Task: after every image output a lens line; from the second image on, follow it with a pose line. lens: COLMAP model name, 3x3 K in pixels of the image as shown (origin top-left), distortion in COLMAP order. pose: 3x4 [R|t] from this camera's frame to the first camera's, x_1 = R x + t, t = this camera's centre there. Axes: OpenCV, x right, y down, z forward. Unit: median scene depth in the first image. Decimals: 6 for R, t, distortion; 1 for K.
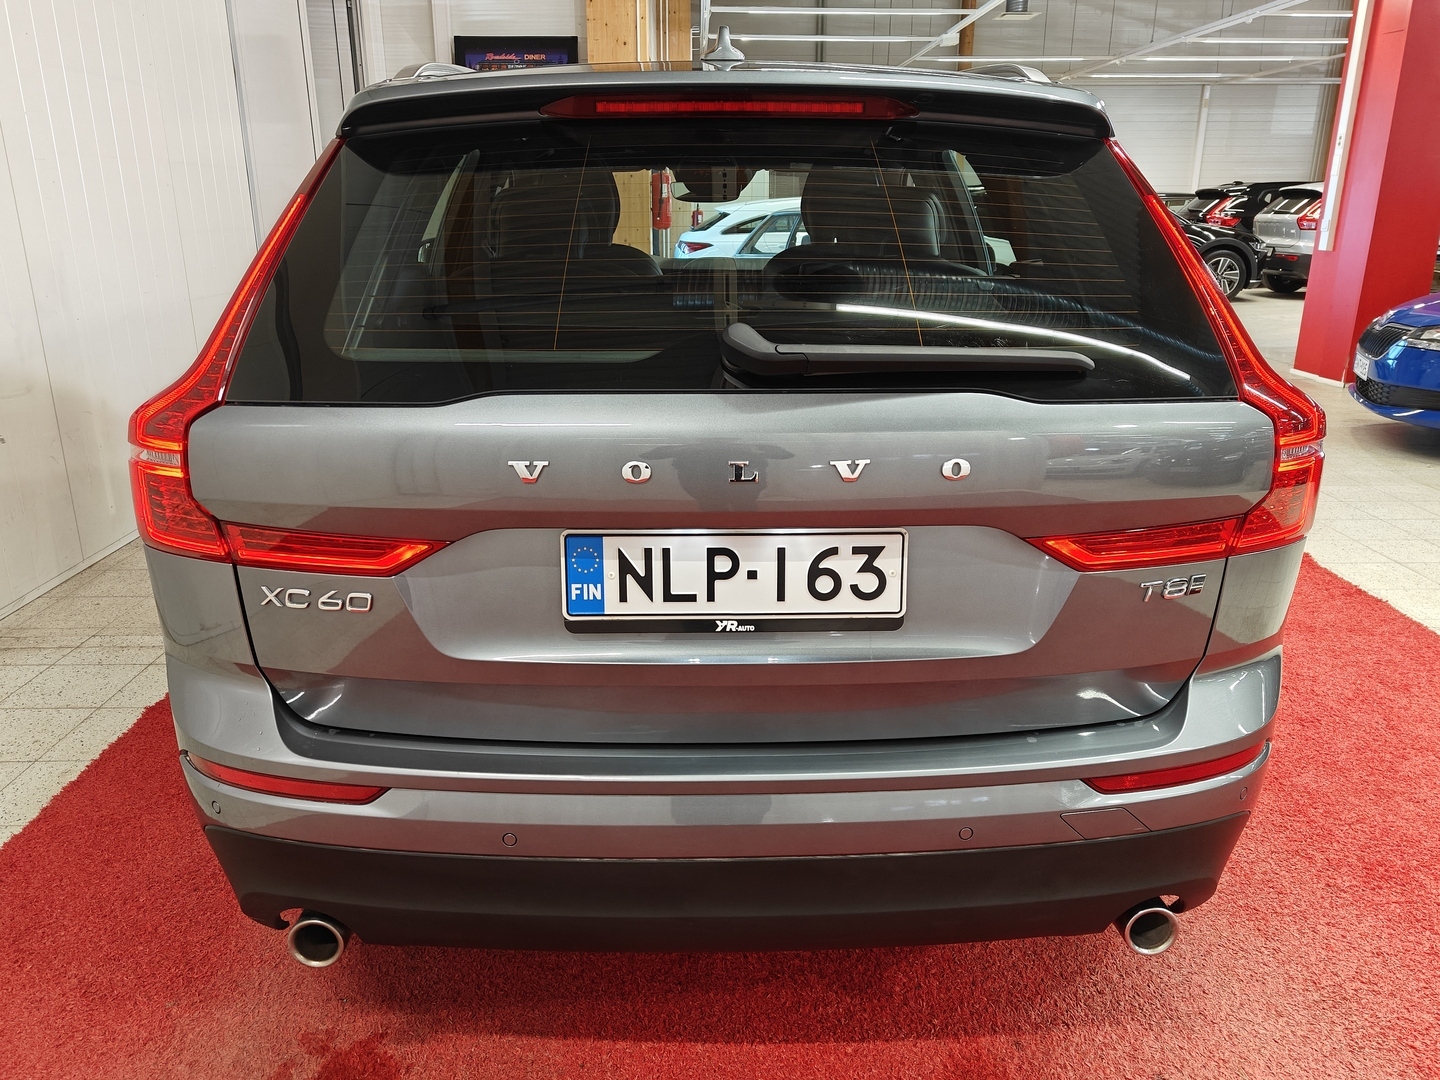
lens RADIAL K [[1087.4, 0, 718.6], [0, 1087.4, 544.2], [0, 0, 1]] dist [0.026380, -0.019102]
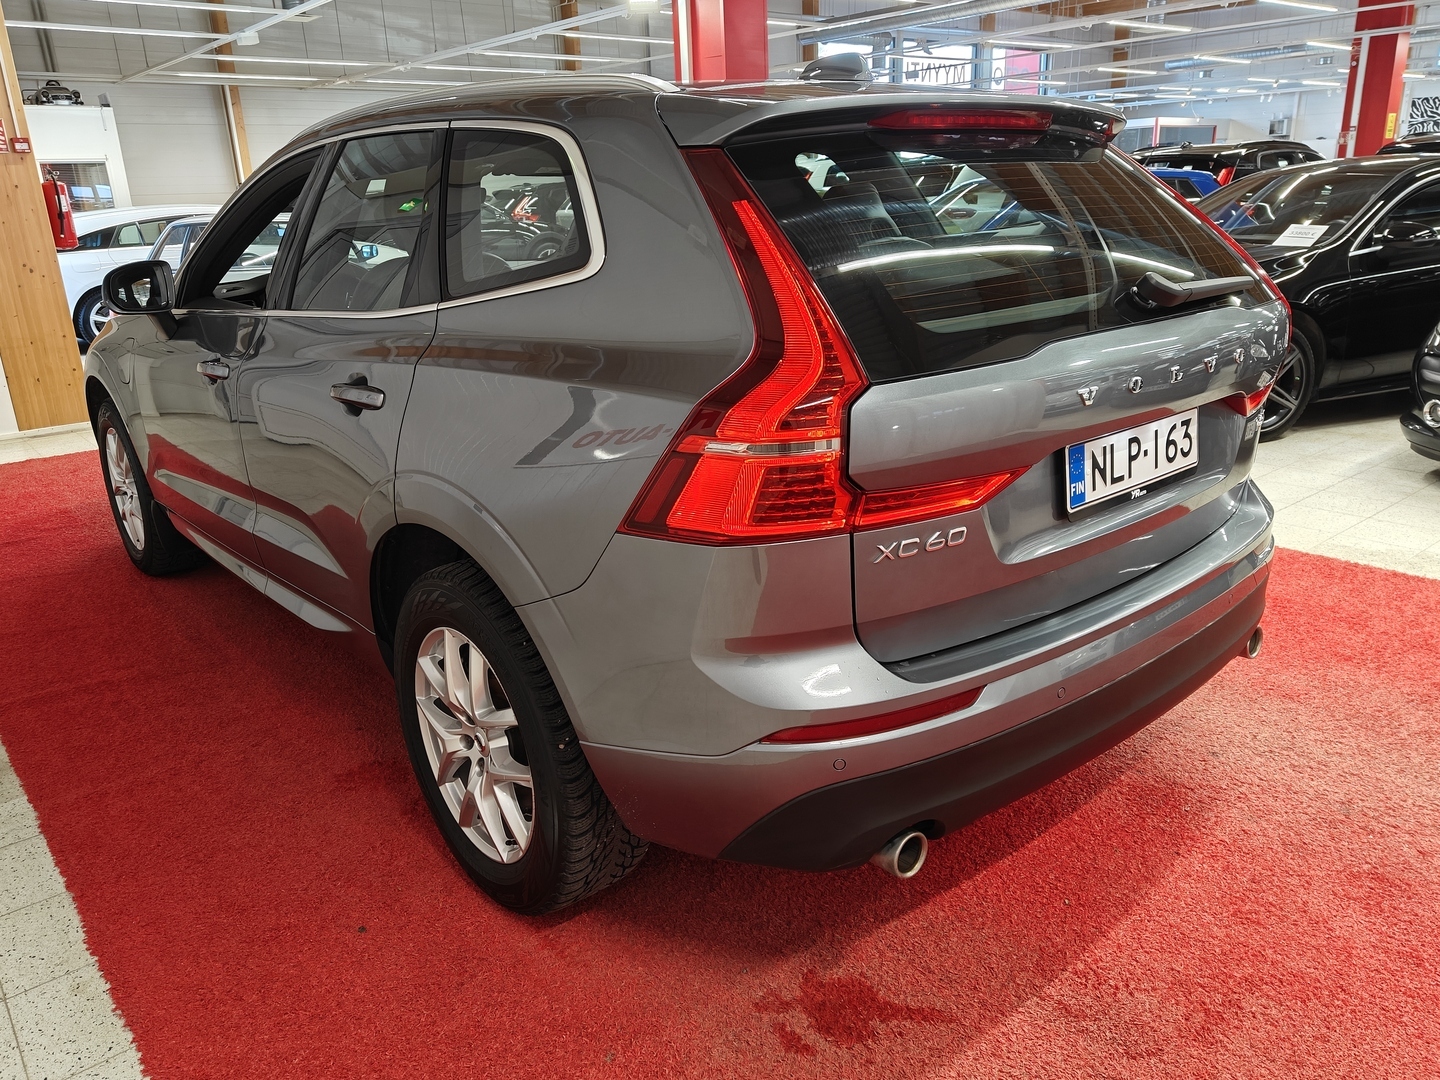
lens RADIAL K [[1087.4, 0, 719.5], [0, 1087.4, 553.5], [0, 0, 1]] dist [0.026380, -0.019102]
pose [[0.772762, -0.228176, 0.592263, -1.242712], [0.225693, 0.970942, 0.079591, -0.080984], [-0.593213, 0.072165, 0.801804, 0.211408]]
